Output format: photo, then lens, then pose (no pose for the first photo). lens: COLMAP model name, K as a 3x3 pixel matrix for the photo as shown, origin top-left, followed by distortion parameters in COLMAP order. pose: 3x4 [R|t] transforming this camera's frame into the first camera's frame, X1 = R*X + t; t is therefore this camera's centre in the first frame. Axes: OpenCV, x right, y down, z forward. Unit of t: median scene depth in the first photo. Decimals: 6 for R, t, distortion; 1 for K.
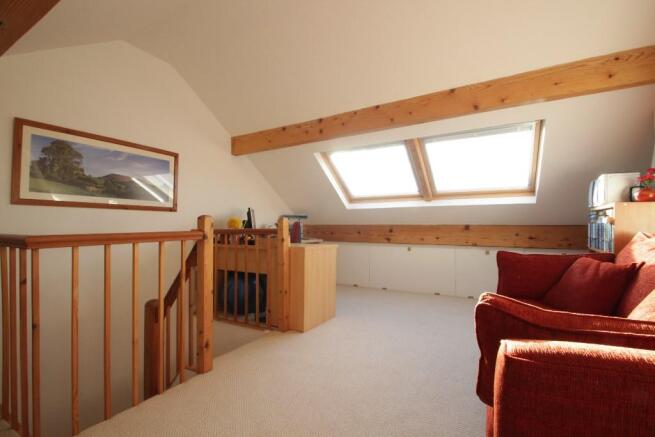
lens RADIAL K [[301.9, 0, 327.5], [0, 301.9, 218.5], [0, 0, 1]] dist [0.001920, -0.000819]
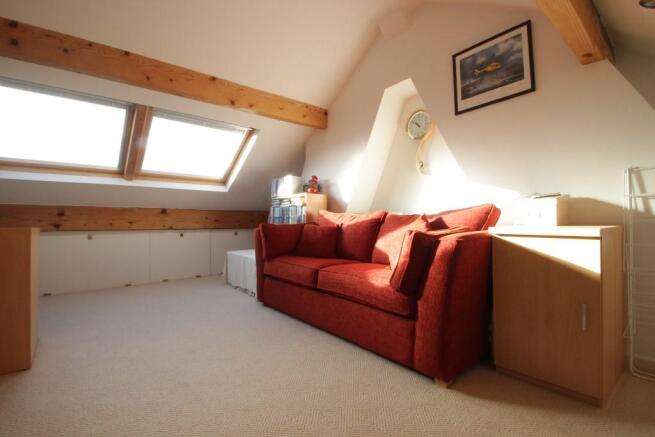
lens RADIAL K [[301.9, 0, 327.5], [0, 301.9, 218.5], [0, 0, 1]] dist [0.001920, -0.000819]
pose [[0.355890, 0.005023, 0.934514, -0.311704], [-0.020566, 0.999785, 0.002459, 0.045207], [-0.934302, -0.020094, 0.355917, 0.159318]]
